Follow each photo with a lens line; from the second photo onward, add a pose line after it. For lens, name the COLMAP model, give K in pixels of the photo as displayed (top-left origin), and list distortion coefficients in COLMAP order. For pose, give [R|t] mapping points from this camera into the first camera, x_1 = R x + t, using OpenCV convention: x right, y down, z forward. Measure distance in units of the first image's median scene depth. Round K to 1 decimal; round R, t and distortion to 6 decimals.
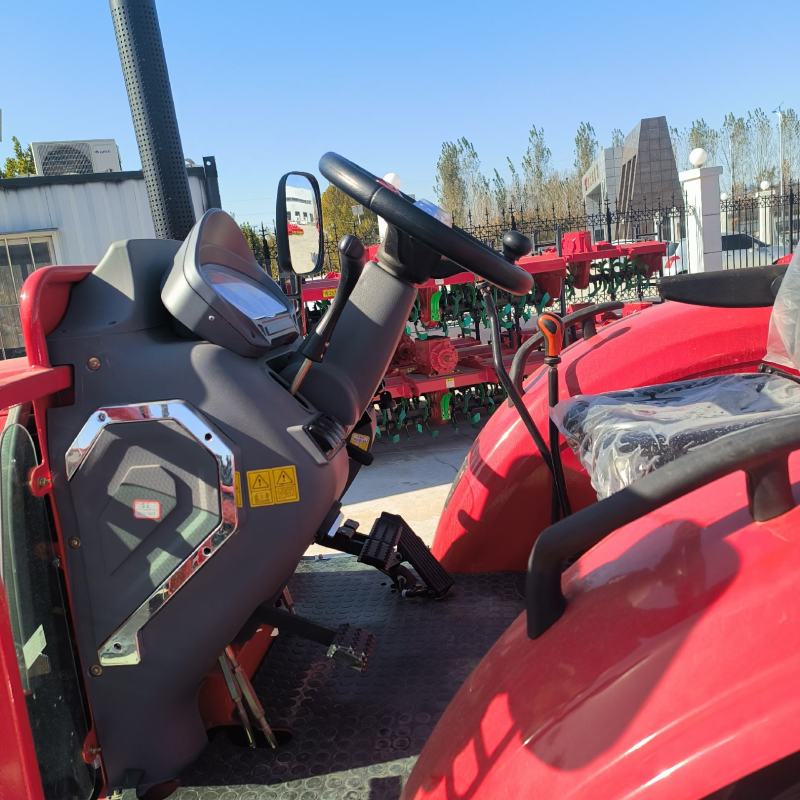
lens RADIAL K [[770.4, 0, 410.9], [0, 770.4, 375.8], [0, 0, 1]] dist [0.026452, 0.000000]
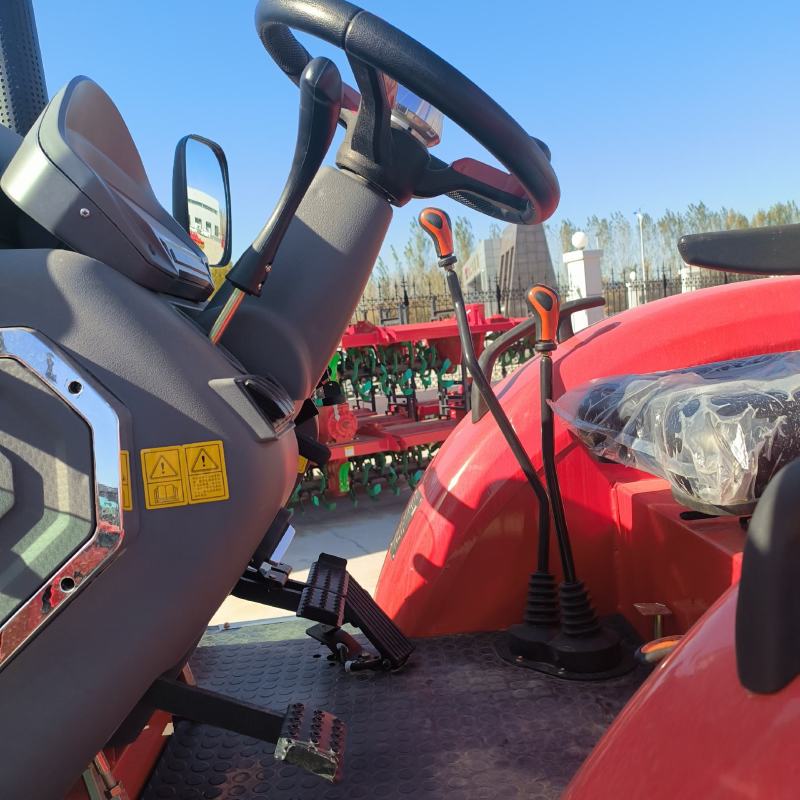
lens RADIAL K [[770.4, 0, 401.9], [0, 770.4, 403.3], [0, 0, 1]] dist [0.026452, 0.000000]
pose [[0.990082, 0.002710, 0.140468, -0.072576], [0.008264, 0.996960, -0.077481, 0.103208], [-0.140251, 0.077873, 0.987049, 0.282476]]
